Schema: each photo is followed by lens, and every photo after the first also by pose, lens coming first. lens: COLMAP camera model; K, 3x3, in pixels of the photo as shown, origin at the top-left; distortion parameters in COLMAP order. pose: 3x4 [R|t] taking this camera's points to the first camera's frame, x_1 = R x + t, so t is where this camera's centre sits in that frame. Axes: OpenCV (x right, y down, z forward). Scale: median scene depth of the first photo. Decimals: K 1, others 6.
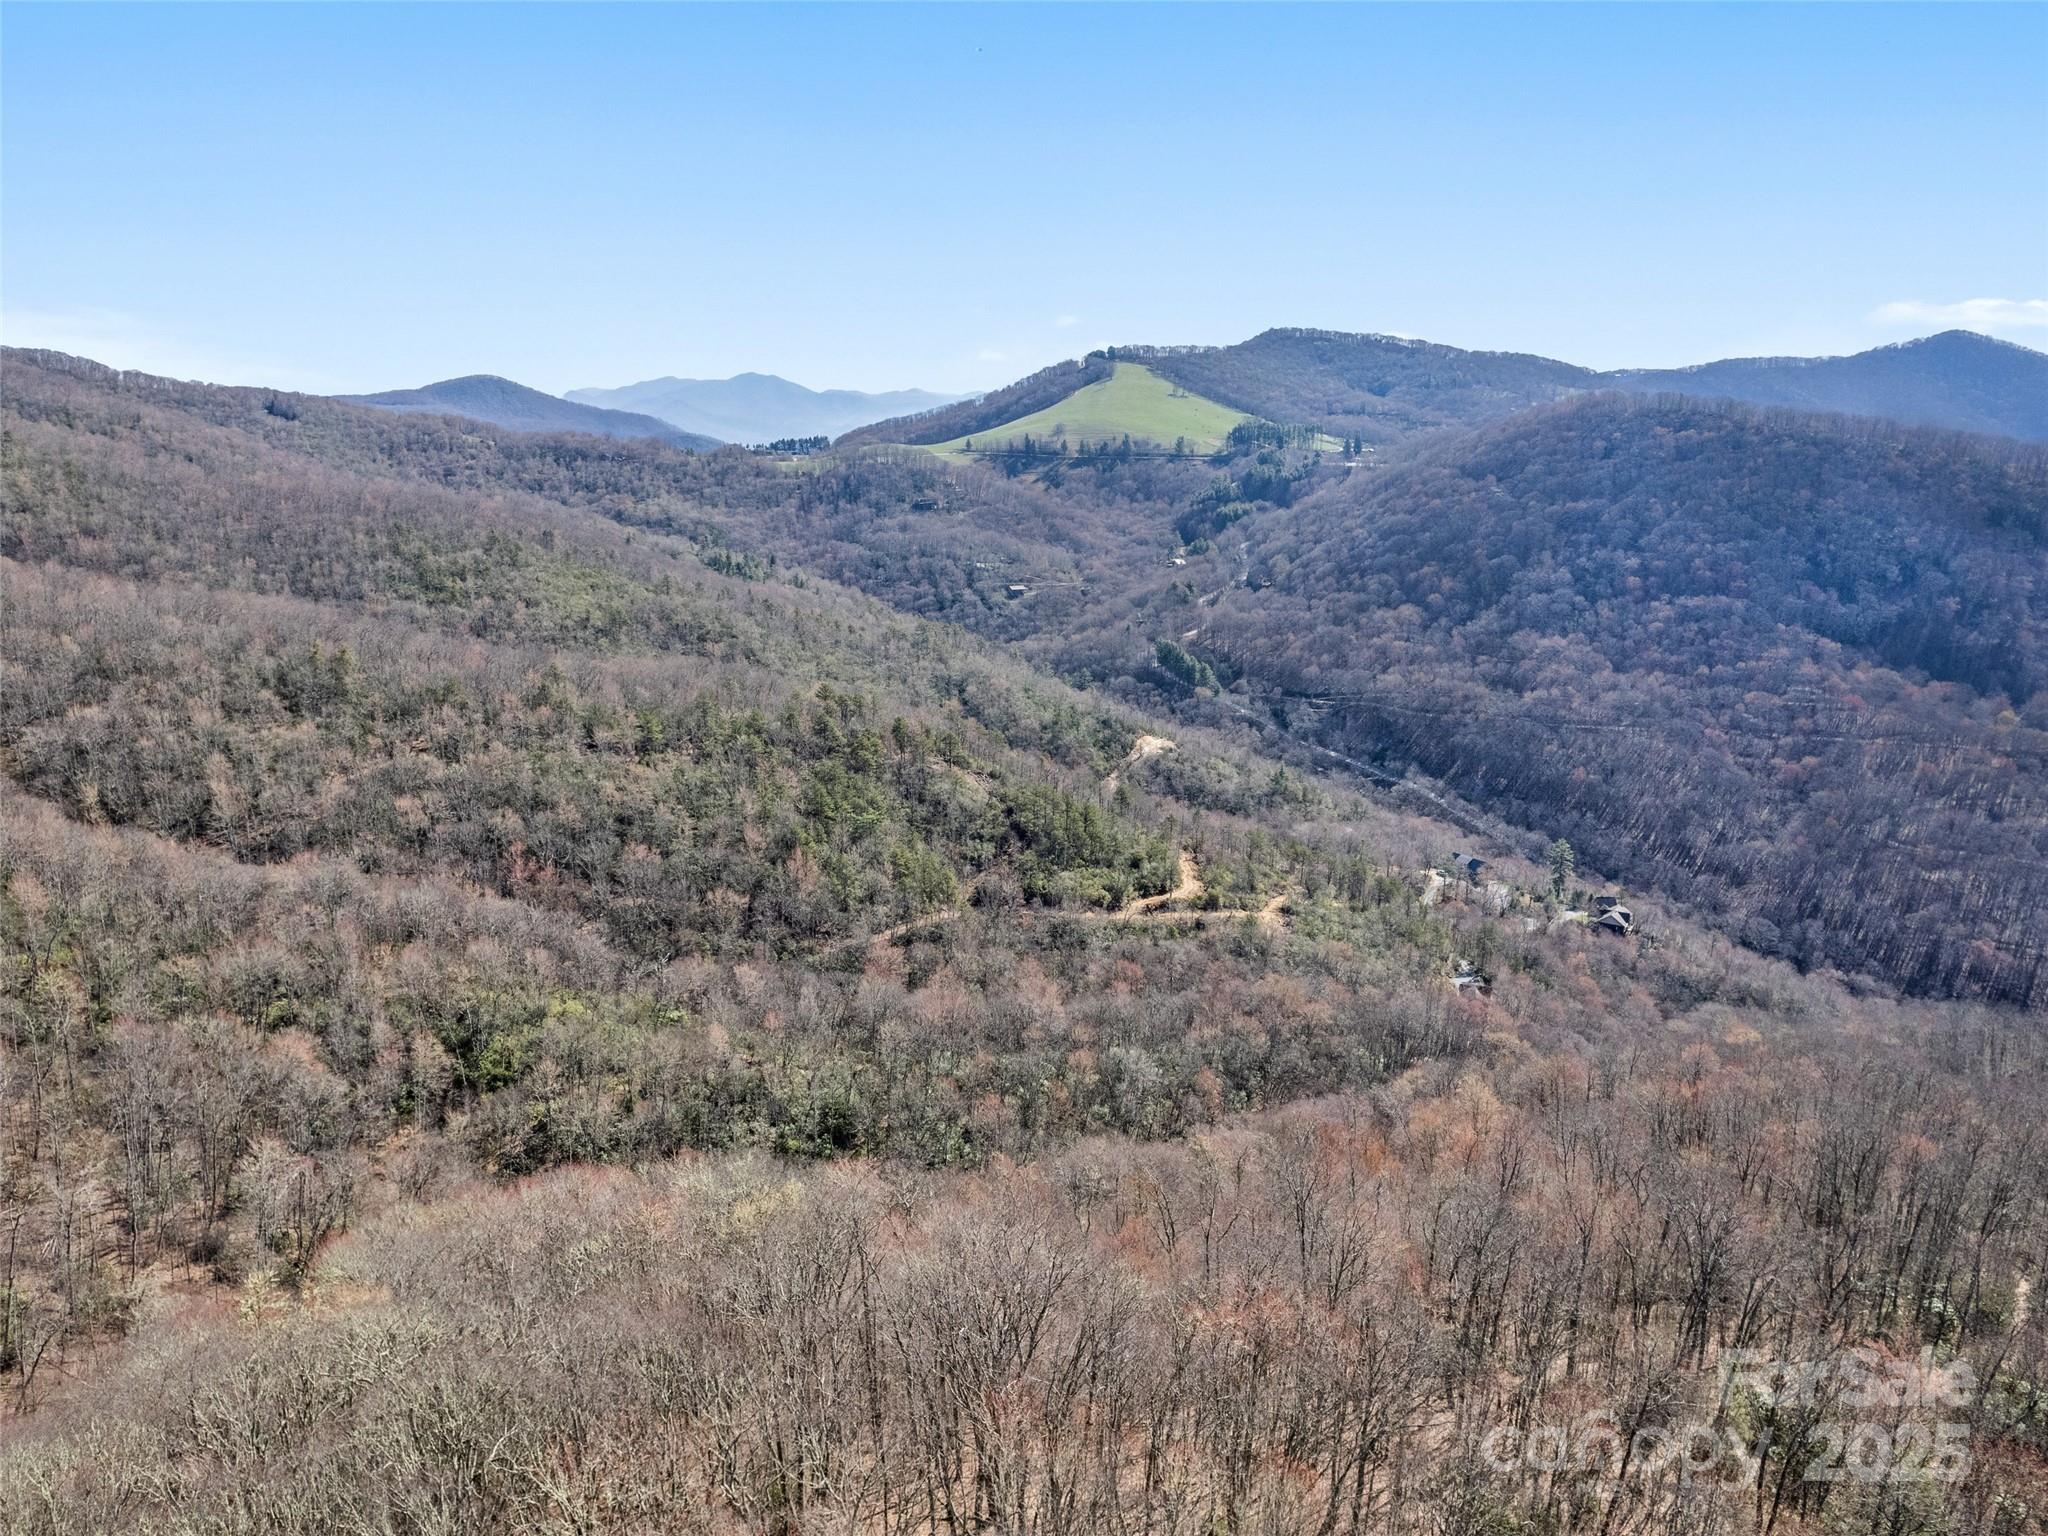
lens RADIAL K [[1476.9, 0, 1030.4], [0, 1476.9, 761.9], [0, 0, 1]] dist [-0.074488, 0.066395]
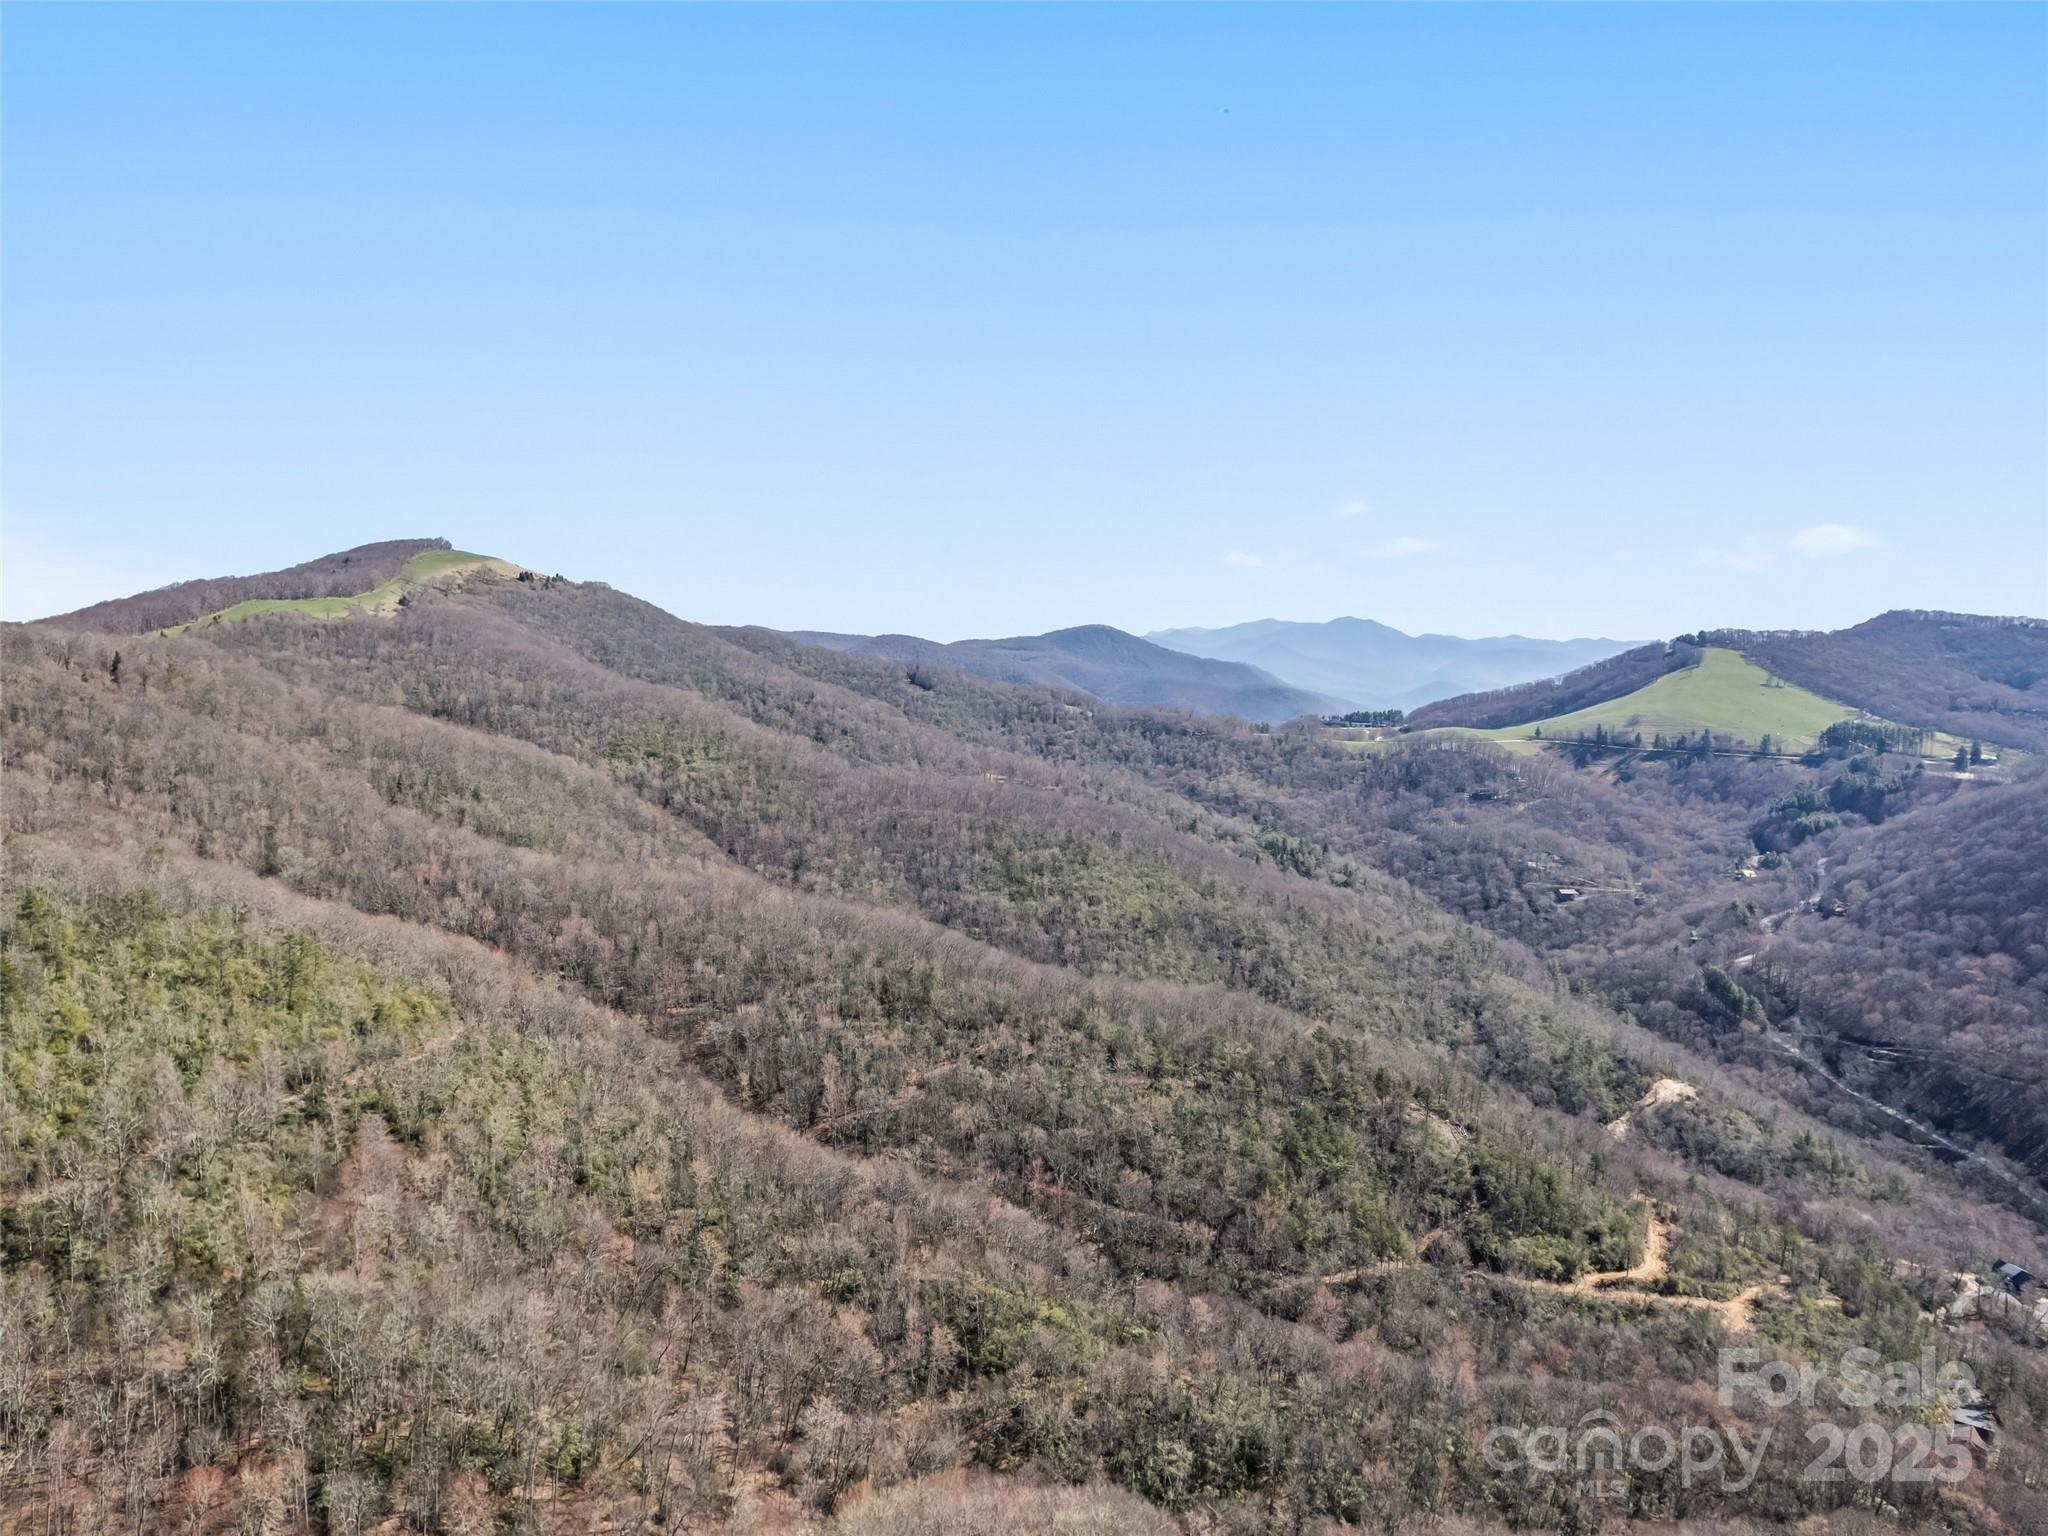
lens RADIAL K [[1476.9, 0, 1035.1], [0, 1476.9, 773.2], [0, 0, 1]] dist [-0.074488, 0.066395]
pose [[0.924038, 0.049957, -0.379023, 0.087098], [-0.106310, 0.985899, -0.129232, -0.088184], [0.367223, 0.159709, 0.916319, -0.164520]]
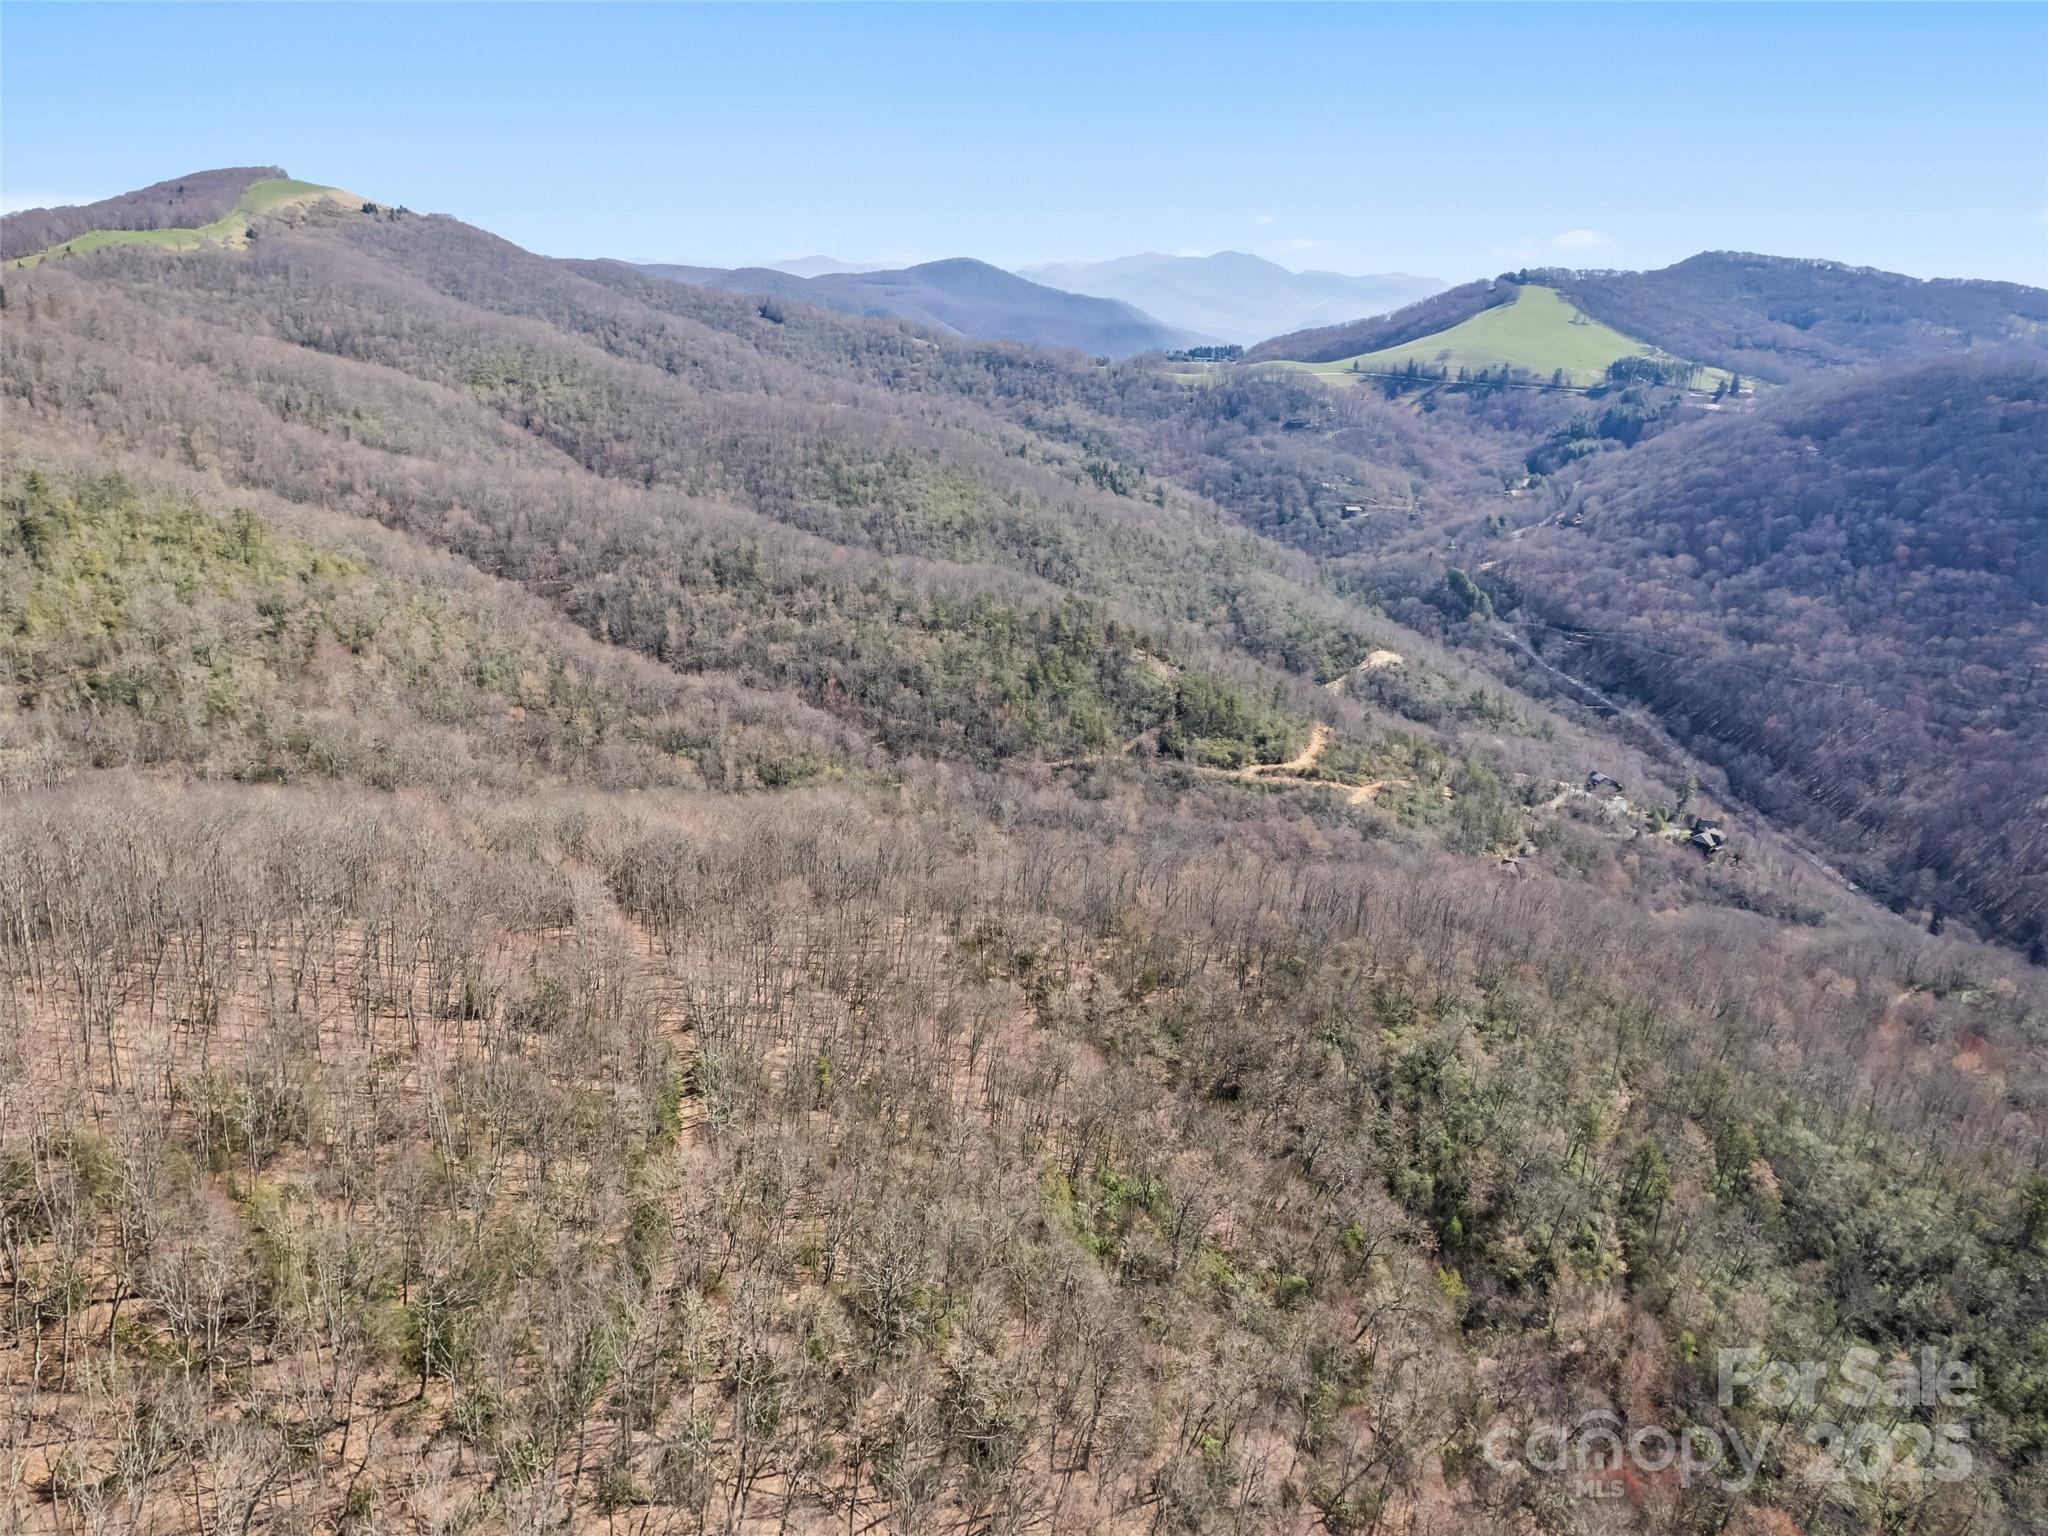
lens RADIAL K [[1476.9, 0, 1039.2], [0, 1476.9, 765.9], [0, 0, 1]] dist [-0.074488, 0.066395]
pose [[0.952537, 0.116383, -0.281297, 0.292267], [-0.093259, 0.991167, 0.094286, -0.020647], [0.289786, -0.063578, 0.954977, -0.436121]]
